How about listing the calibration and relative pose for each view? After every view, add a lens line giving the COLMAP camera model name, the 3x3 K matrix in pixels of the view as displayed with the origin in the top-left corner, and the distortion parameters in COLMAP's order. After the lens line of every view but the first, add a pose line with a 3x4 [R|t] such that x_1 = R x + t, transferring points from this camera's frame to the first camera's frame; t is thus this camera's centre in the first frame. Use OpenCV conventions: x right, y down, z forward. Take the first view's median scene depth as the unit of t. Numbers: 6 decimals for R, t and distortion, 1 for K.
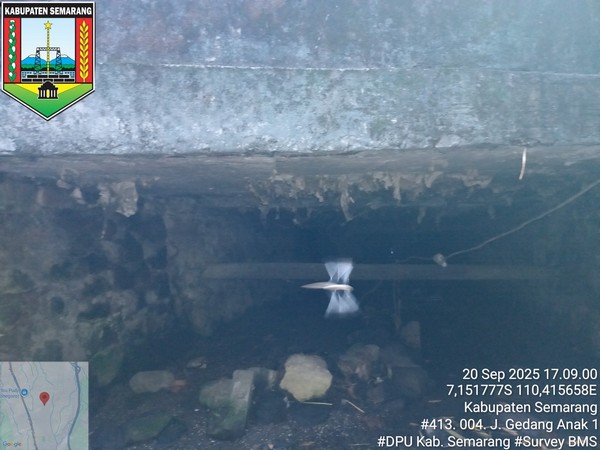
lens RADIAL K [[458.8, 0, 301.6], [0, 458.8, 223.8], [0, 0, 1]] dist [0.059777, -0.116280]
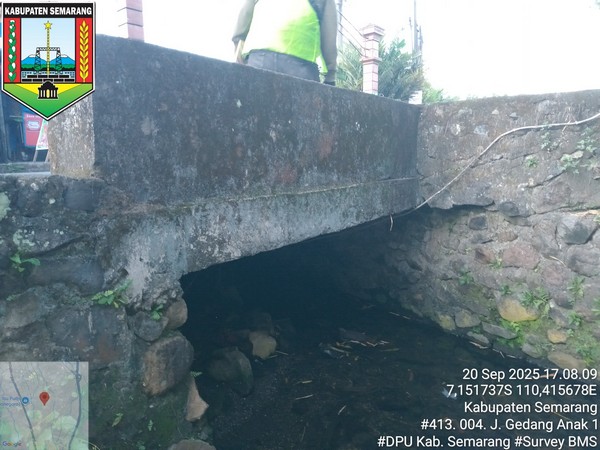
lens RADIAL K [[458.8, 0, 293.5], [0, 458.8, 212.6], [0, 0, 1]] dist [0.059777, -0.116280]
pose [[0.699056, -0.068632, 0.711766, -1.498420], [-0.036046, 0.990736, 0.130933, -0.484325], [-0.714158, -0.117185, 0.690106, -0.183503]]
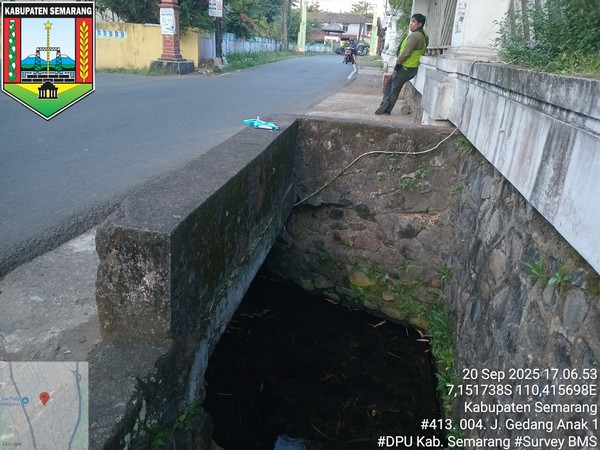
lens RADIAL K [[458.8, 0, 302.7], [0, 458.8, 213.0], [0, 0, 1]] dist [0.059777, -0.116280]
pose [[0.298040, -0.289947, 0.909452, -2.013862], [-0.121979, 0.933372, 0.337547, -1.221058], [-0.946728, -0.211537, 0.242814, 0.291099]]
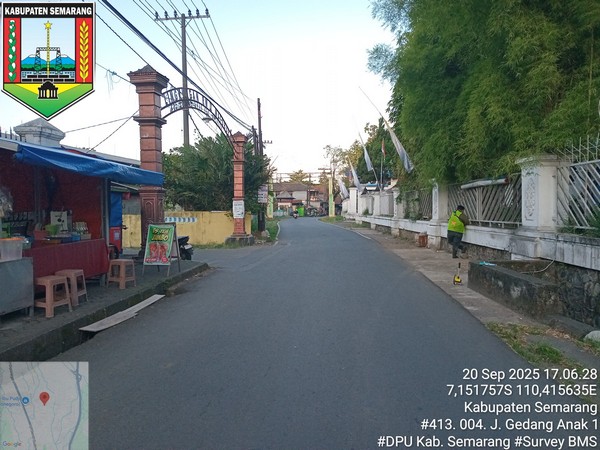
lens RADIAL K [[458.8, 0, 297.6], [0, 458.8, 224.0], [0, 0, 1]] dist [0.059777, -0.116280]
pose [[0.150062, -0.015484, 0.988555, -6.432656], [-0.054976, 0.998200, 0.023981, -1.365418], [-0.987147, -0.057945, 0.148941, 2.955240]]
